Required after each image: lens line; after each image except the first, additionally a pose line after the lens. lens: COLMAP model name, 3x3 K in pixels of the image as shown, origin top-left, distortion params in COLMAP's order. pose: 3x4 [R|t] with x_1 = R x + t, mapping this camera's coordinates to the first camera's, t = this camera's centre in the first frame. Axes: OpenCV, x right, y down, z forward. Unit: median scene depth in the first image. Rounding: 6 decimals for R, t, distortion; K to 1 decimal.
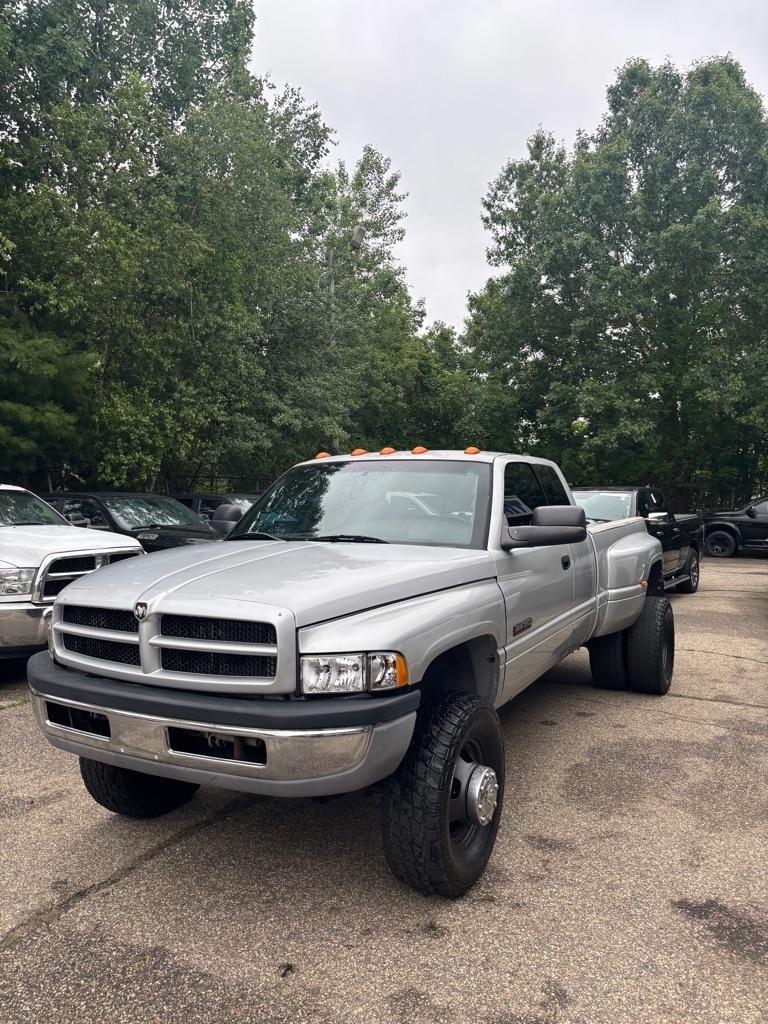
lens RADIAL K [[768.6, 0, 378.0], [0, 768.6, 504.9], [0, 0, 1]] dist [0.040656, -0.045792]
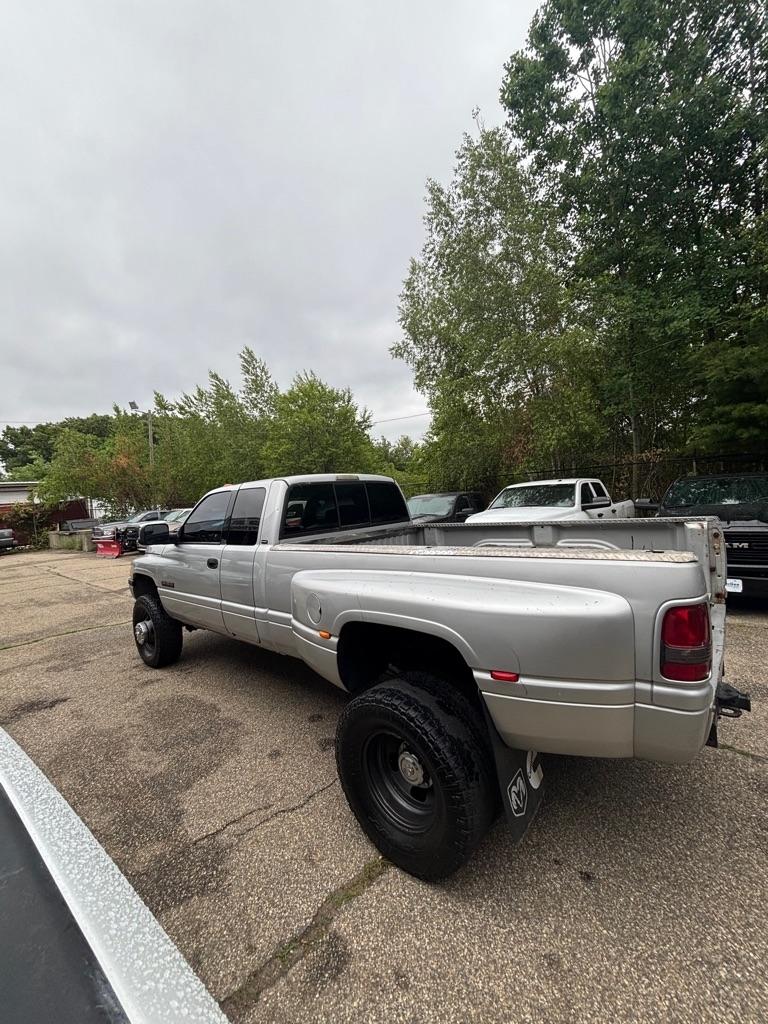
lens RADIAL K [[410.7, 0, 382.9], [0, 410.7, 512.1], [0, 0, 1]] dist [-0.000059, 0.000255]
pose [[-0.220832, 0.051795, -0.973936, 0.629616], [0.055557, 0.997635, 0.040458, -0.021288], [0.973728, -0.045174, -0.223188, 1.038017]]
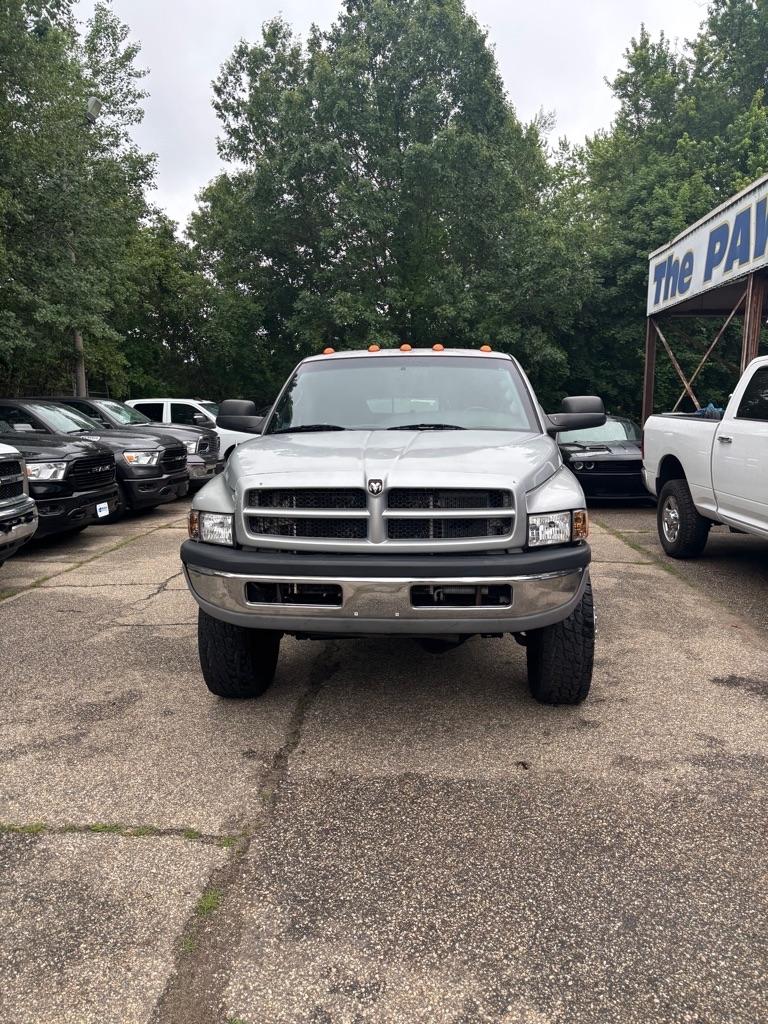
lens RADIAL K [[772.2, 0, 393.4], [0, 772.2, 515.7], [0, 0, 1]] dist [0.027093, -0.000611]
pose [[0.915280, -0.059535, 0.398395, -0.315596], [0.009126, 0.991829, 0.127249, 0.017564], [-0.402716, -0.112833, 0.908344, 0.000162]]
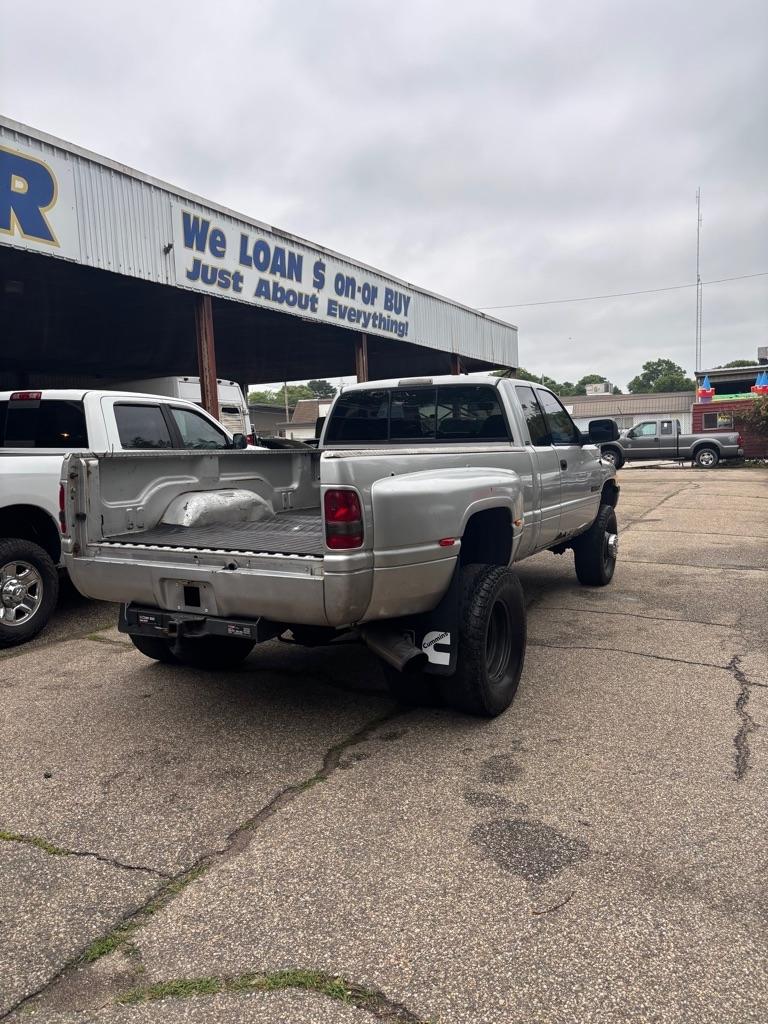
lens RADIAL K [[769.7, 0, 383.1], [0, 769.7, 510.9], [0, 0, 1]] dist [0.061961, -0.090484]
pose [[-0.999726, 0.023382, -0.001205, 0.138642], [0.023114, 0.993857, 0.108227, 0.002465], [0.003728, 0.108169, -0.994125, 1.762670]]
